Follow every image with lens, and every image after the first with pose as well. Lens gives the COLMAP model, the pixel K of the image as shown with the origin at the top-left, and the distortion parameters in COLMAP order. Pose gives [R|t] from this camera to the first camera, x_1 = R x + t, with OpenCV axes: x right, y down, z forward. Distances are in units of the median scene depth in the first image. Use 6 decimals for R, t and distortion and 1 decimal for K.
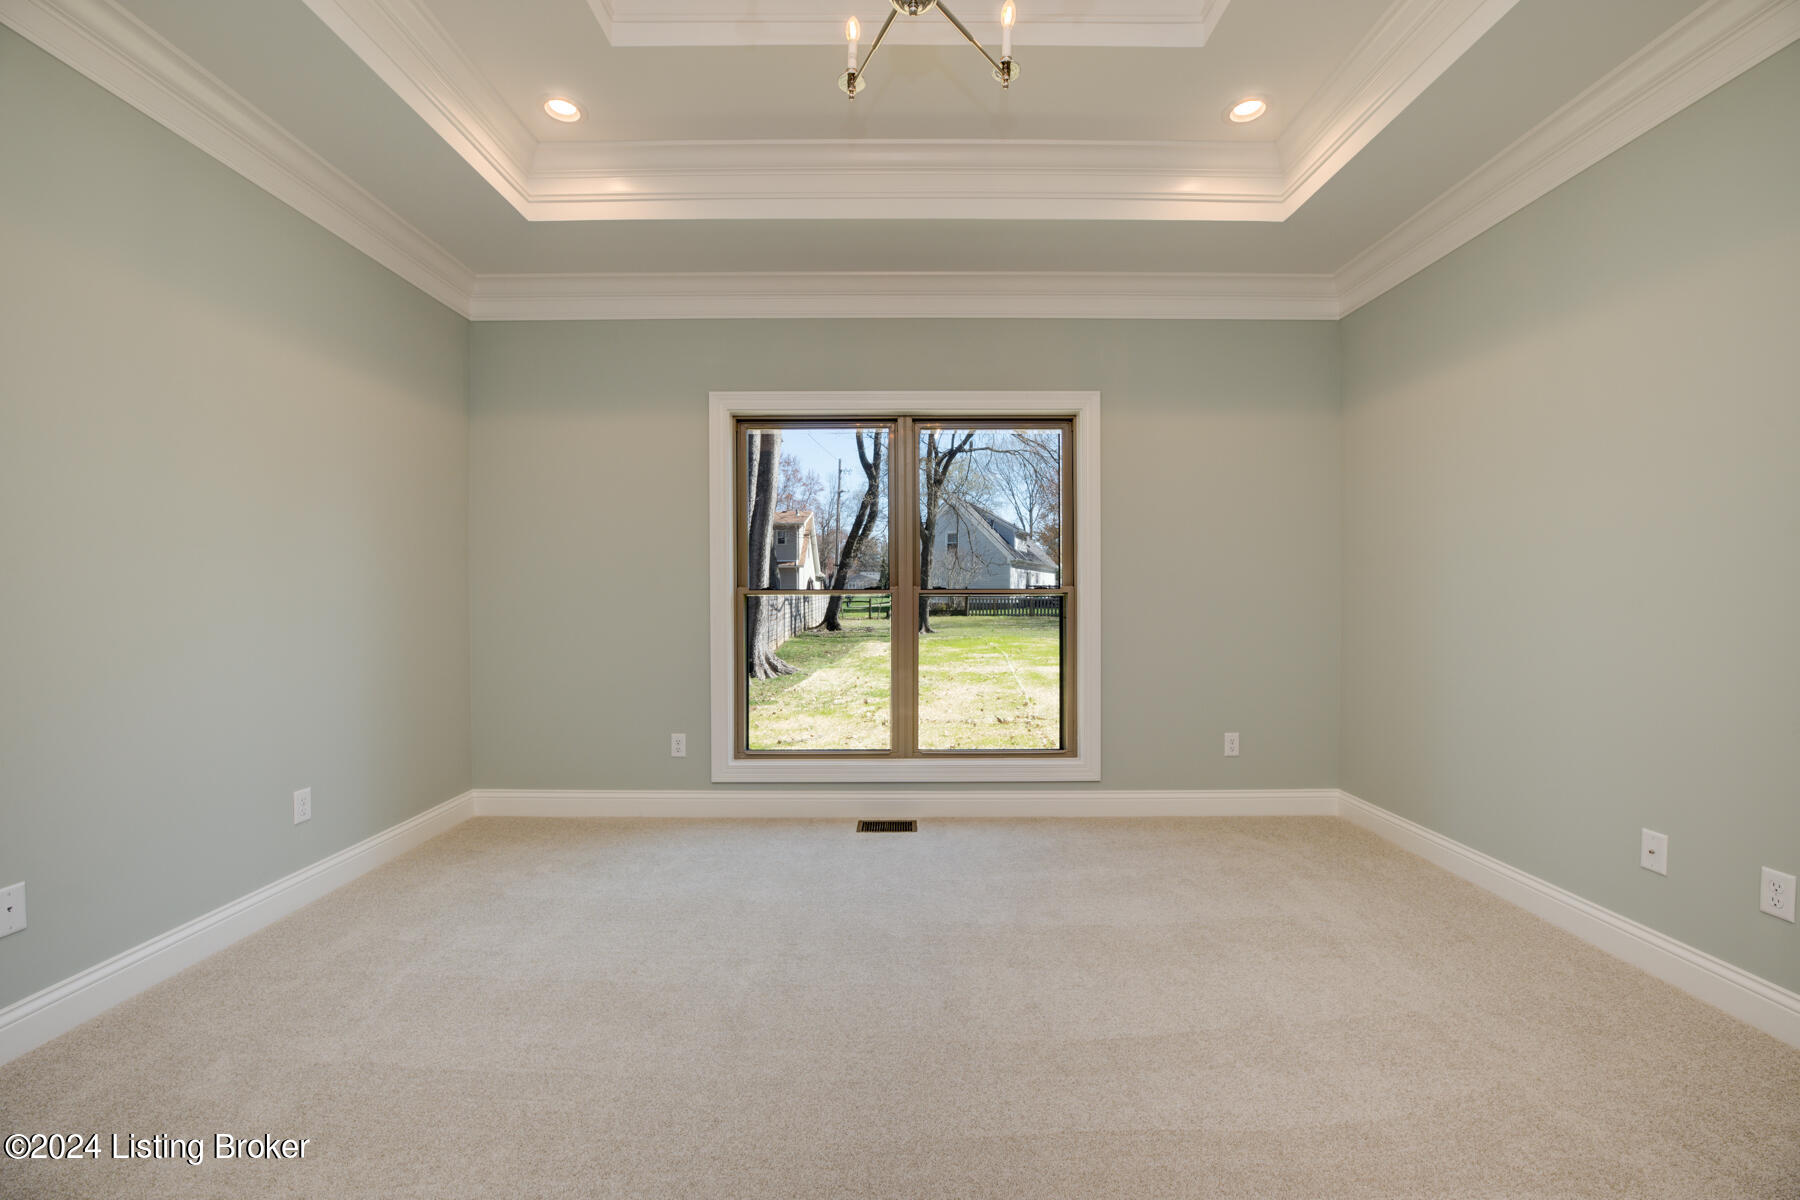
lens RADIAL K [[759.2, 0, 900.0], [0, 759.2, 600.0], [0, 0, 1]] dist [0.001015, 0.000101]
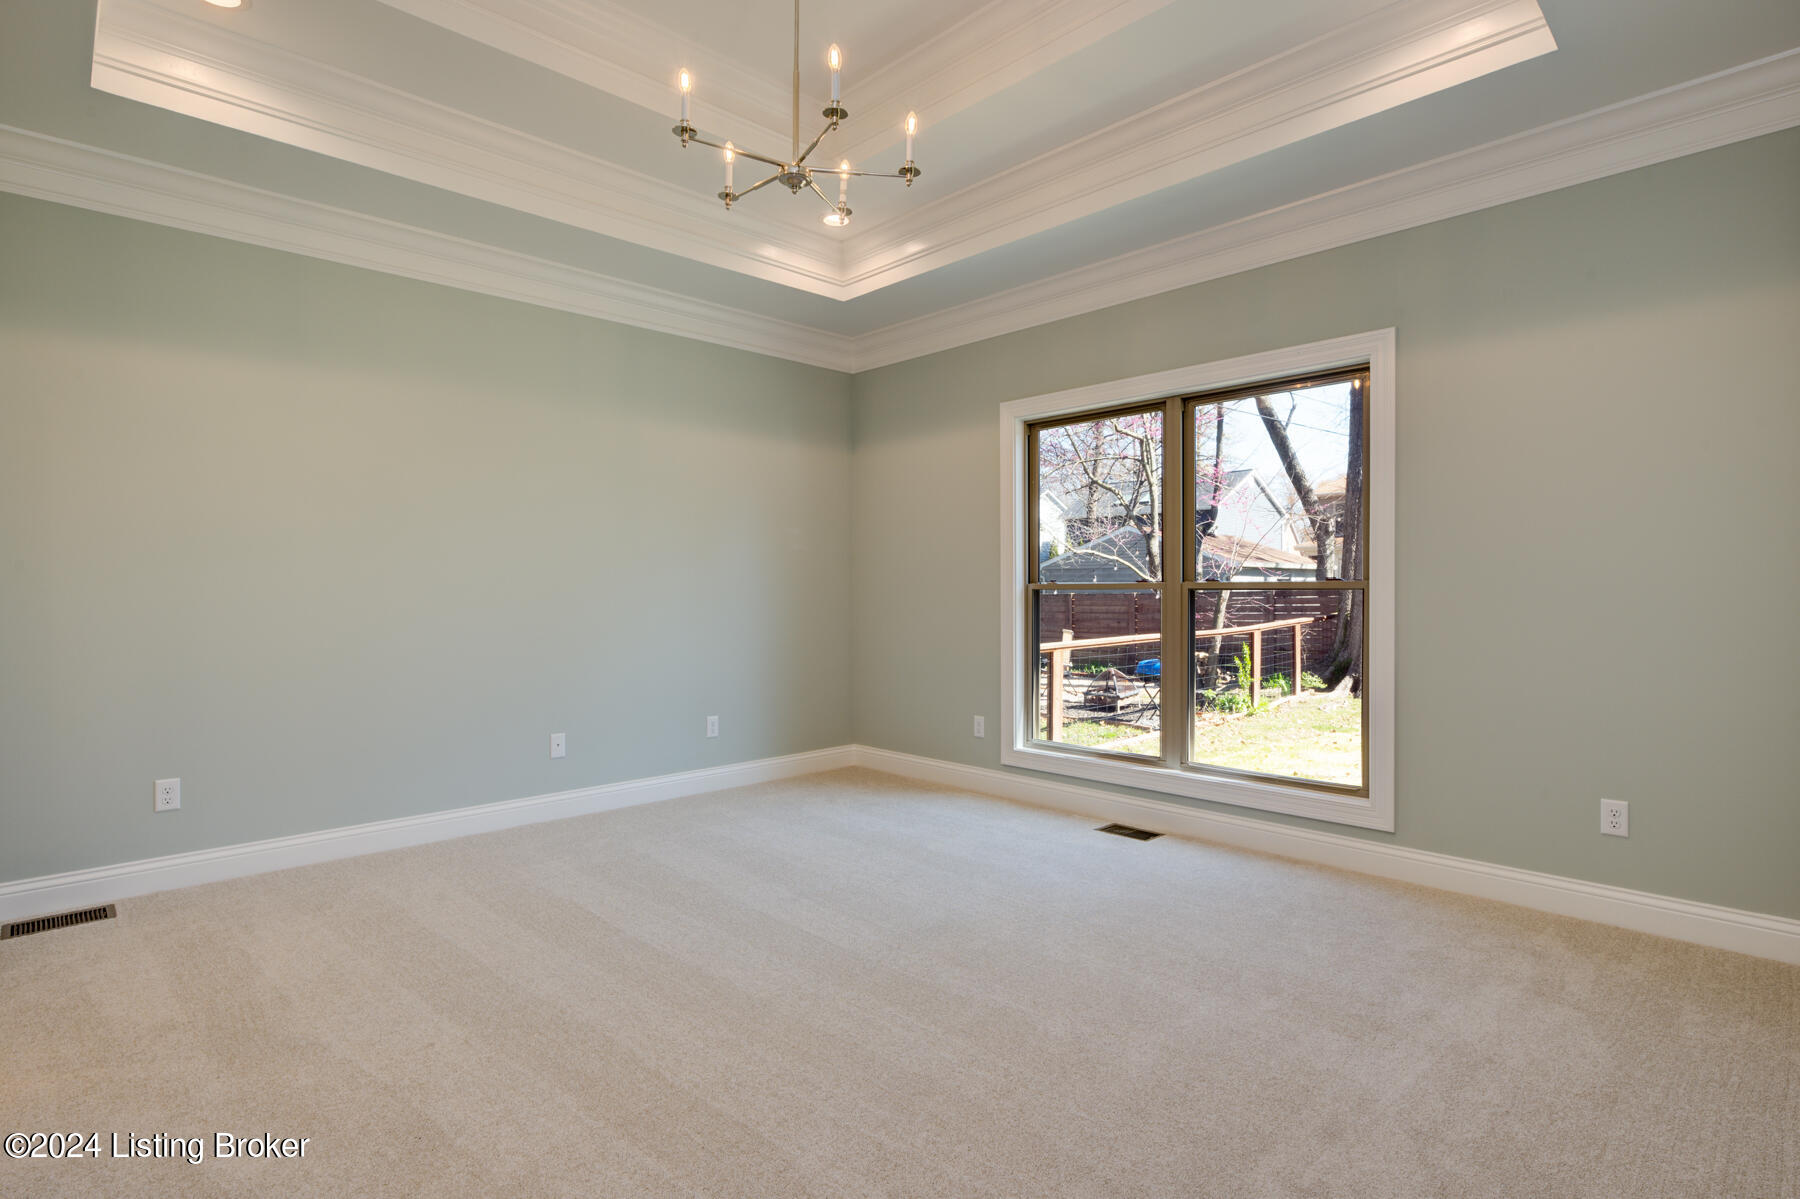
lens RADIAL K [[902.9, 0, 900.0], [0, 902.9, 599.5], [0, 0, 1]] dist [-0.001569, 0.000078]
pose [[0.693420, 0.008493, -0.720483, 0.586836], [-0.006214, 0.999964, 0.005807, -0.001059], [0.720507, 0.000451, 0.693448, 0.002643]]
